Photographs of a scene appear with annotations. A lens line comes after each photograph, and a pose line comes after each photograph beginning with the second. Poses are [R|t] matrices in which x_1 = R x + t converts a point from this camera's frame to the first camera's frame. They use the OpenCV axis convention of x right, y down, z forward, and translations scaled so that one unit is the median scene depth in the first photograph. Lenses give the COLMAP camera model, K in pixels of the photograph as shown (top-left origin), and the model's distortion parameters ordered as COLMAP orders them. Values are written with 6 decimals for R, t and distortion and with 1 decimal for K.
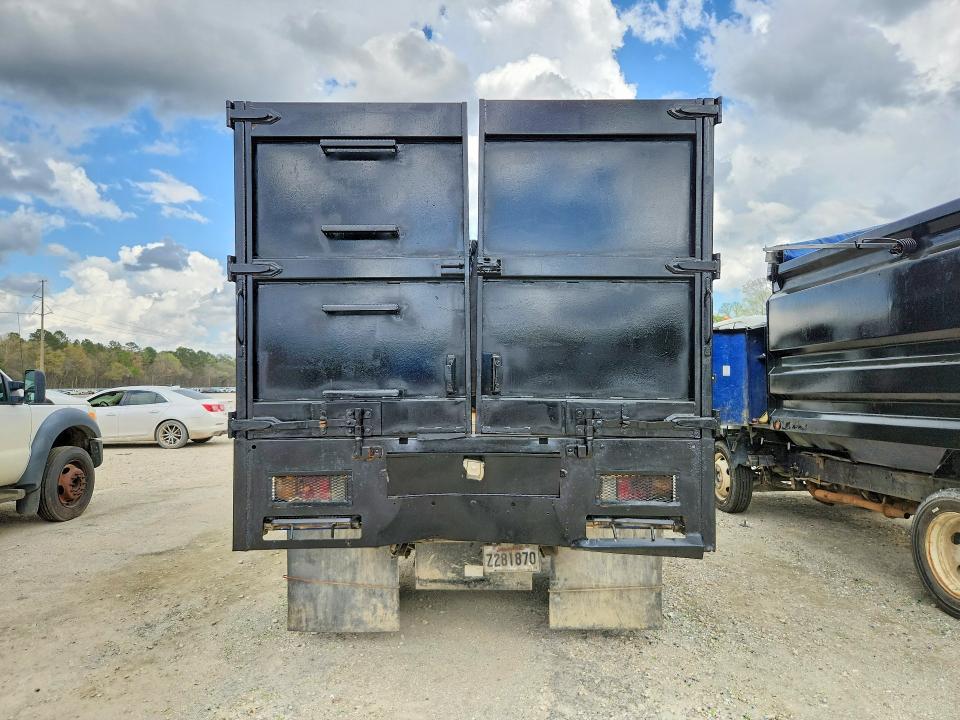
lens RADIAL K [[633.1, 0, 472.2], [0, 633.1, 368.8], [0, 0, 1]] dist [0.038458, -0.006428]
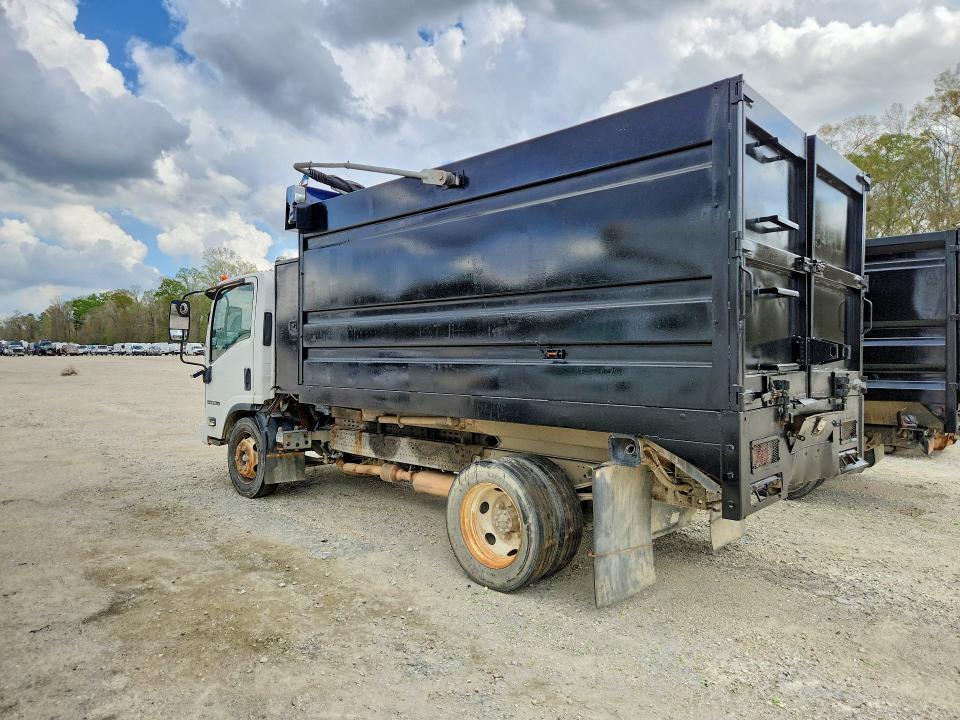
lens RADIAL K [[633.1, 0, 471.3], [0, 633.1, 353.5], [0, 0, 1]] dist [0.038458, -0.006428]
pose [[0.687302, 0.016604, 0.726182, -0.947692], [-0.036228, 0.999278, 0.011440, 0.015638], [-0.725468, -0.034170, 0.687408, 0.410836]]
